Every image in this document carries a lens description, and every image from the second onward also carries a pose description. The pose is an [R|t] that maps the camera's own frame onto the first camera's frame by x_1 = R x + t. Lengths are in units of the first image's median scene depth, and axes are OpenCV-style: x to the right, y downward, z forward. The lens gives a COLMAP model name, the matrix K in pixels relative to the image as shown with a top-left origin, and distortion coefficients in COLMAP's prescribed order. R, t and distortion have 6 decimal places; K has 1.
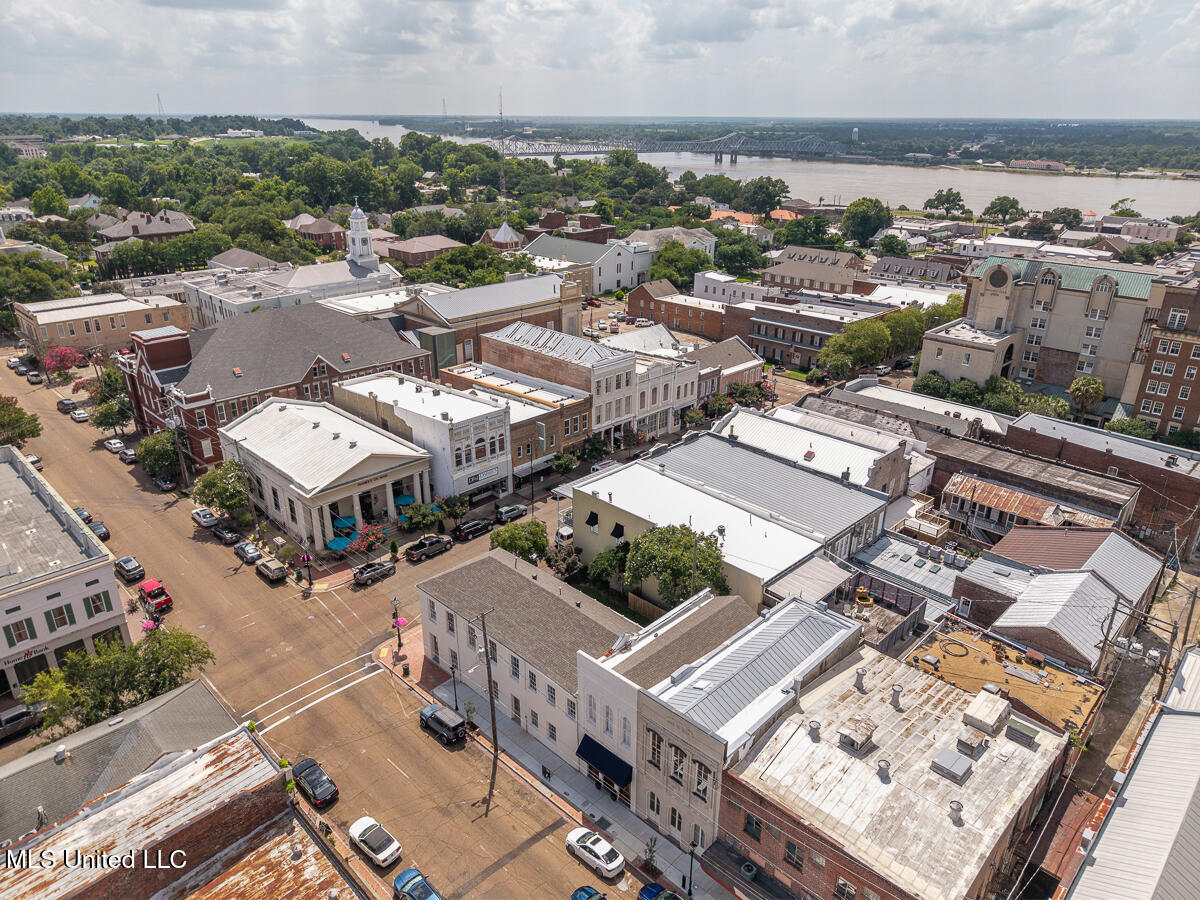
lens RADIAL K [[796.0, 0, 597.0], [0, 796.0, 450.8], [0, 0, 1]] dist [0.002898, 0.005370]
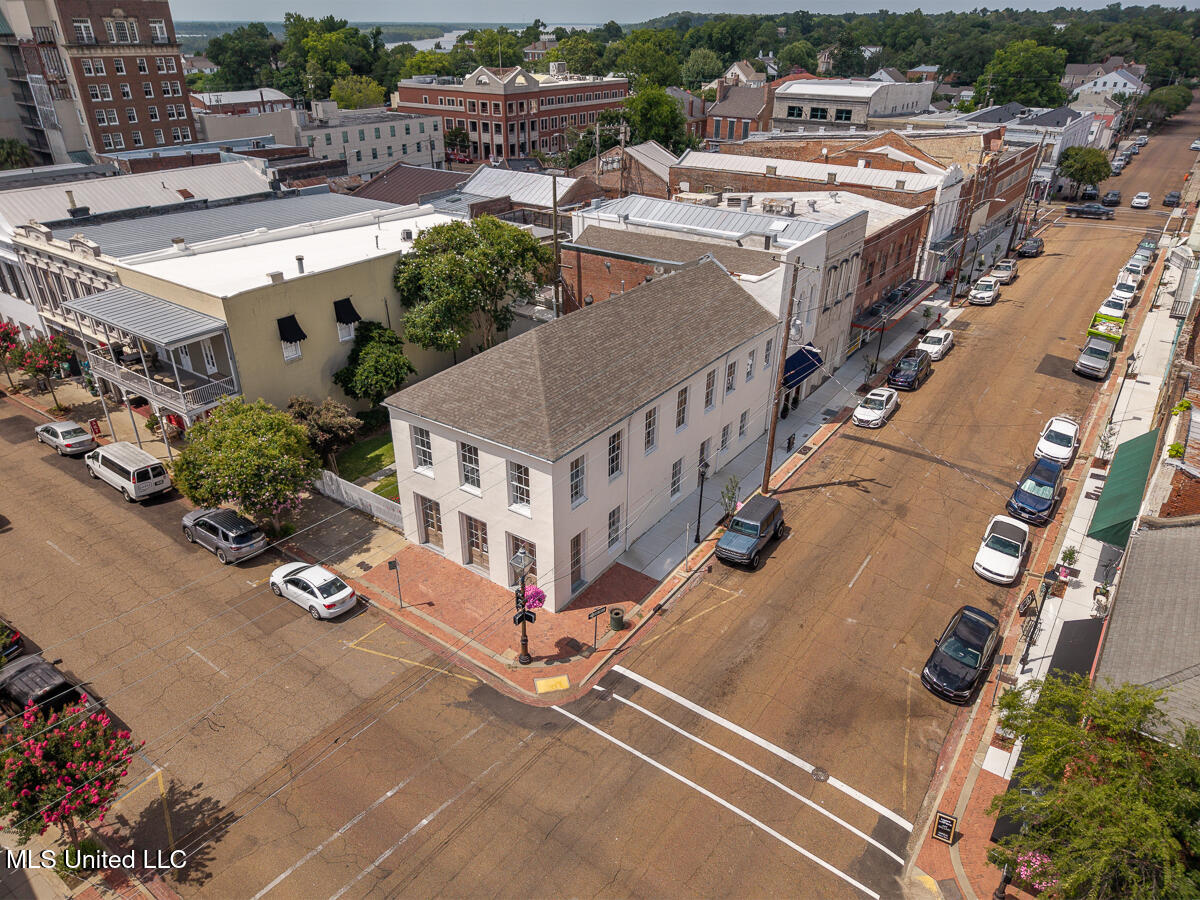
lens RADIAL K [[796.0, 0, 594.1], [0, 796.0, 447.4], [0, 0, 1]] dist [0.002898, 0.005370]
pose [[-0.161071, -0.472520, 0.866476, -0.529034], [0.378519, 0.781228, 0.496394, -0.035993], [-0.911471, 0.407932, 0.053025, 0.844235]]
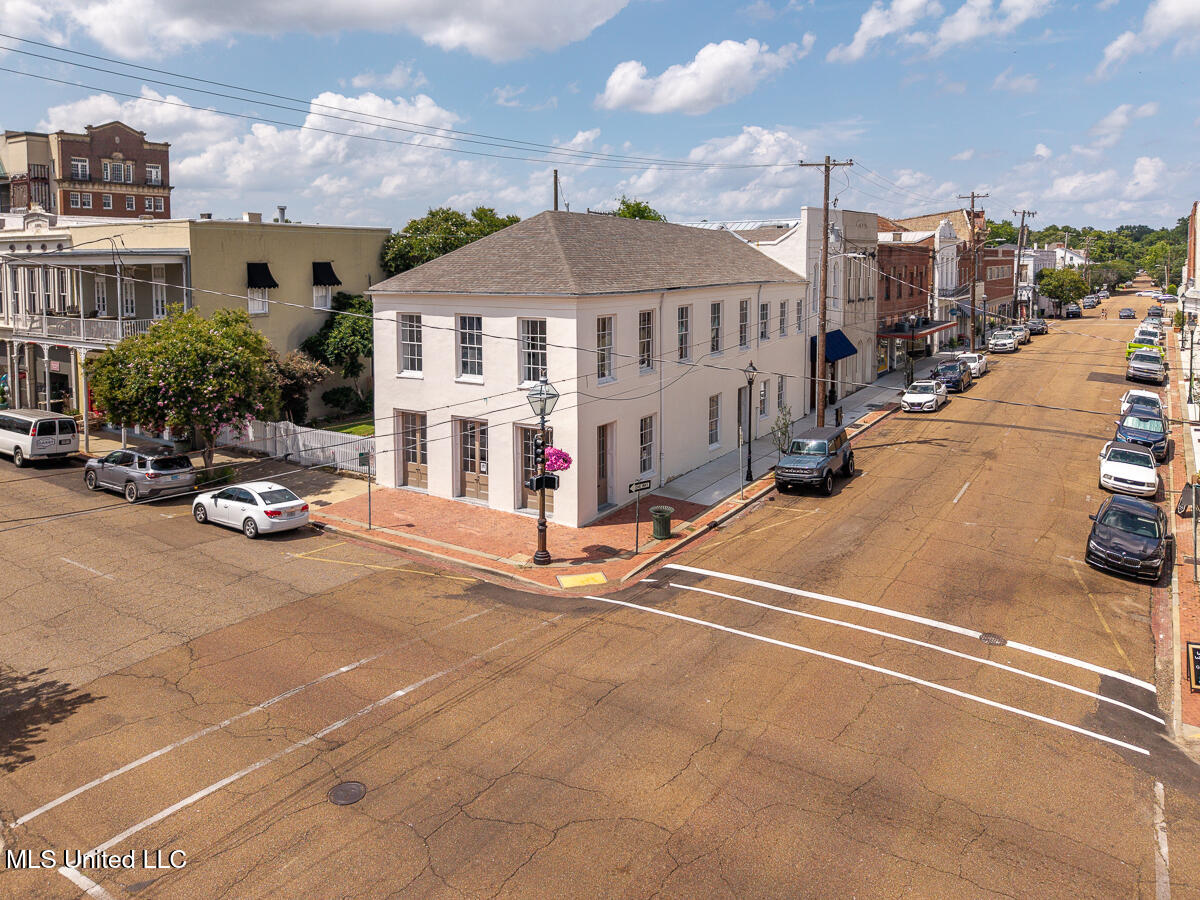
lens RADIAL K [[843.9, 0, 604.2], [0, 843.9, 309.8], [0, 0, 1]] dist [0.010059, -0.005812]
pose [[-0.208351, -0.062930, 0.976028, -0.524147], [0.383321, 0.912838, 0.140683, 0.113428], [-0.899808, 0.403443, -0.166068, 0.933193]]
